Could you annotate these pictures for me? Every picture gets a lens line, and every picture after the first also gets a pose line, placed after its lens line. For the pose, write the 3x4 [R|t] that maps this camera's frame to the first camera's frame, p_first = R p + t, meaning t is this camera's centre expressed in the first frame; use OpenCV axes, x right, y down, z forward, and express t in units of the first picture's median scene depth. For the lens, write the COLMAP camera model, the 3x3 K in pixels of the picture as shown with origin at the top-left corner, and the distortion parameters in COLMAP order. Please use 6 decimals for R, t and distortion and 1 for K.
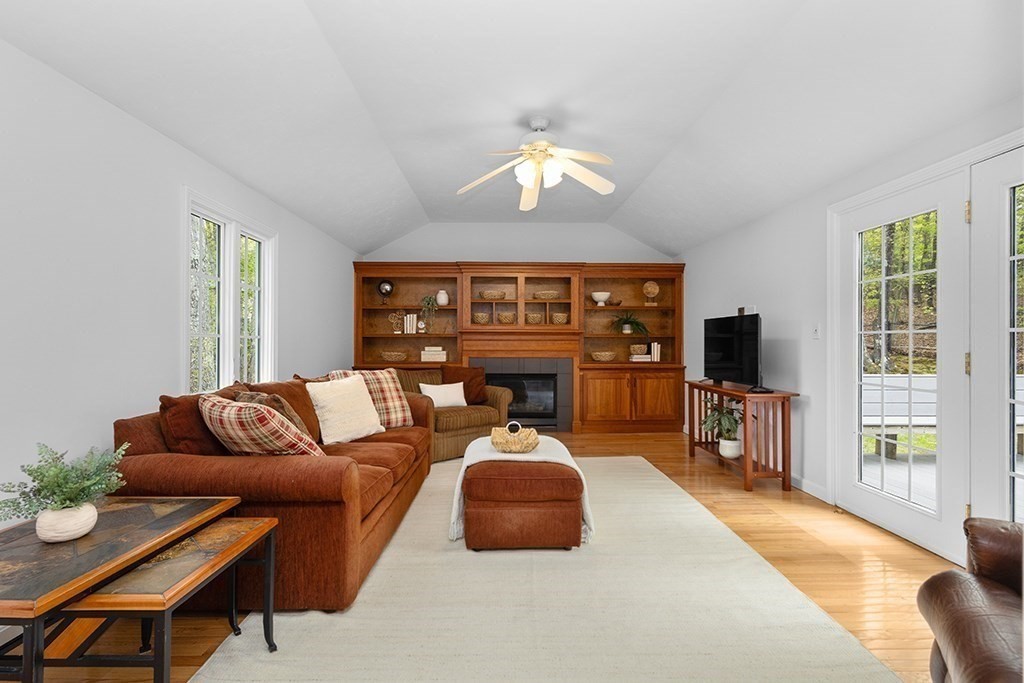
lens RADIAL K [[468.6, 0, 512.5], [0, 468.6, 339.8], [0, 0, 1]] dist [0.005209, -0.000351]
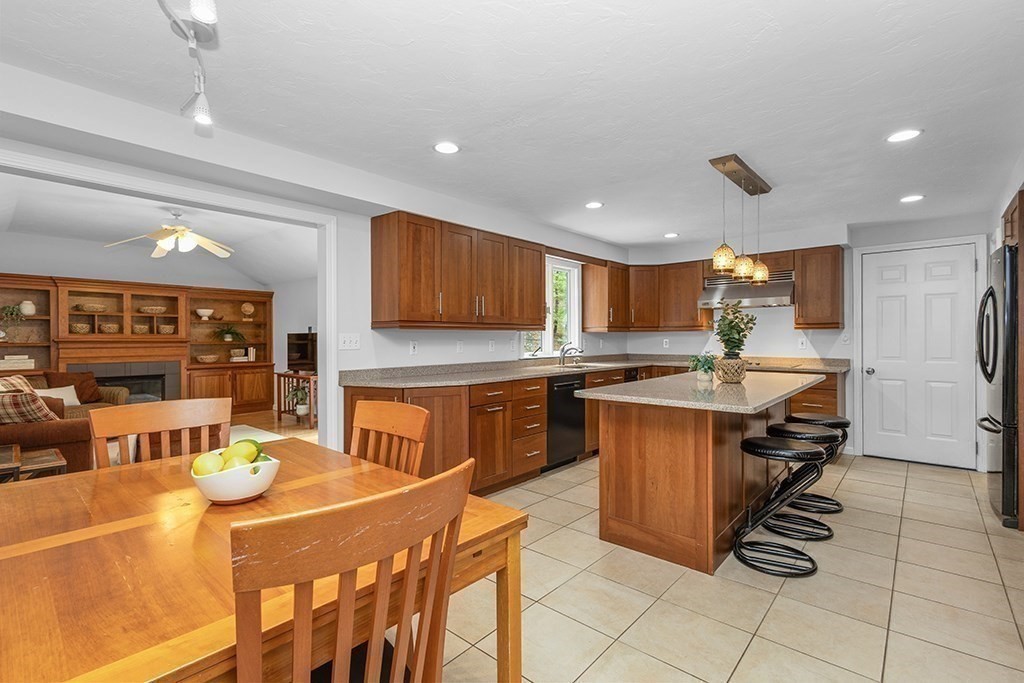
lens RADIAL K [[468.6, 0, 512.5], [0, 468.6, 339.8], [0, 0, 1]] dist [0.005209, -0.000351]
pose [[0.674874, -0.005212, 0.737915, -0.200037], [0.002826, 0.999986, 0.004479, -0.021258], [-0.737928, -0.000937, 0.674879, -0.509804]]
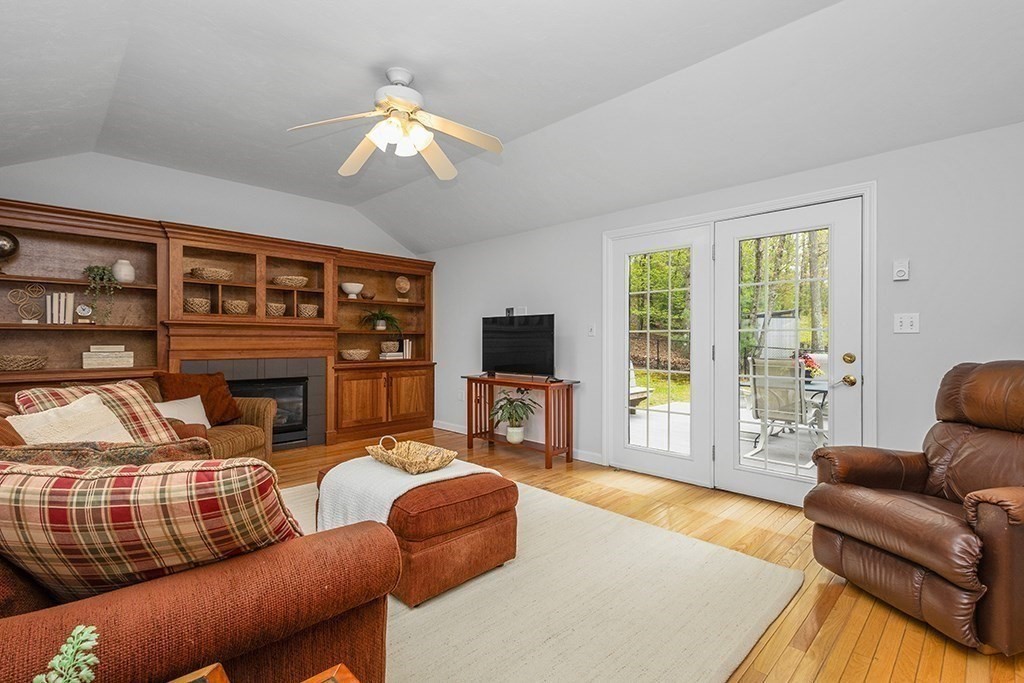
lens RADIAL K [[468.6, 0, 512.5], [0, 468.6, 339.8], [0, 0, 1]] dist [0.005209, -0.000351]
pose [[0.721521, 0.001380, 0.692391, -0.219010], [-0.003669, 0.999992, 0.001831, 0.003885], [-0.692383, -0.003861, 0.721520, 0.146177]]
